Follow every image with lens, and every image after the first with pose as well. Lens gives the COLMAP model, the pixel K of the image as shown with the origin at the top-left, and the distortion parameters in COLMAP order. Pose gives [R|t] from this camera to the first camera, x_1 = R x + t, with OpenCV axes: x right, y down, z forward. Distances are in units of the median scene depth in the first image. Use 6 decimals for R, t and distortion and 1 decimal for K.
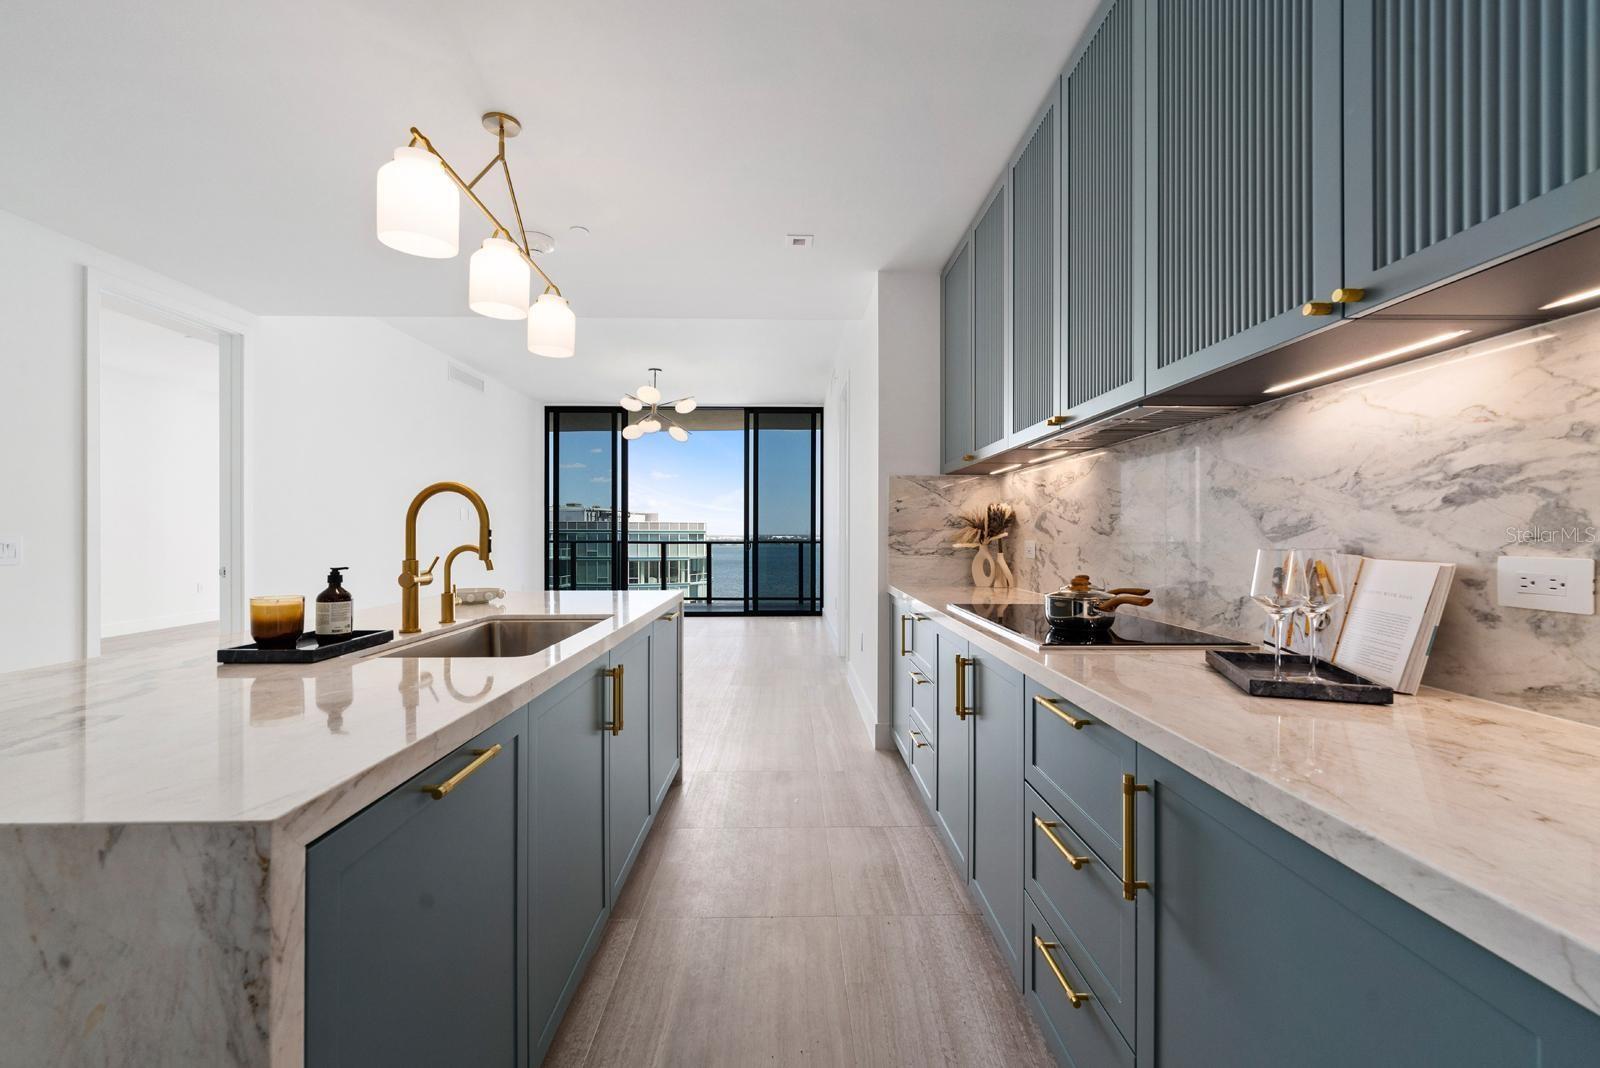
lens RADIAL K [[647.2, 0, 791.9], [0, 647.2, 527.1], [0, 0, 1]] dist [0.012625, -0.000252]
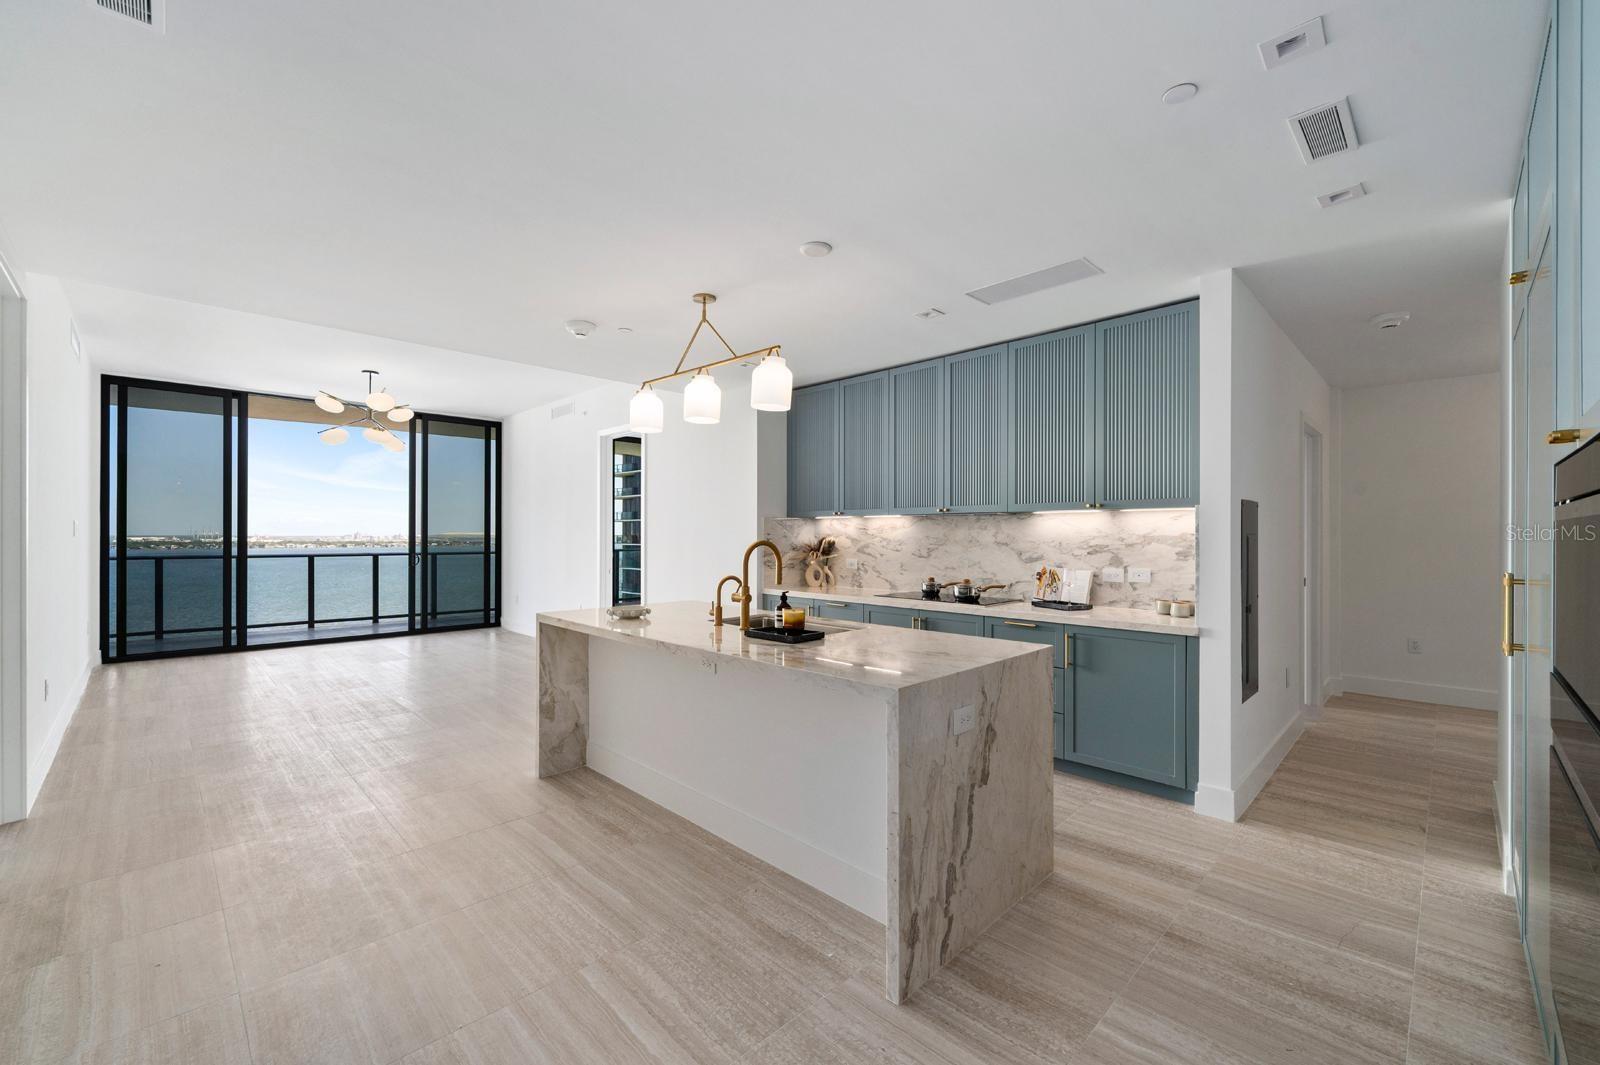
lens RADIAL K [[647.2, 0, 791.9], [0, 647.2, 525.6], [0, 0, 1]] dist [0.012625, -0.000252]
pose [[0.740185, 0.009196, 0.672341, -0.309625], [-0.006896, 0.999958, -0.006085, -0.018905], [-0.672368, -0.000132, 0.740217, -0.065369]]
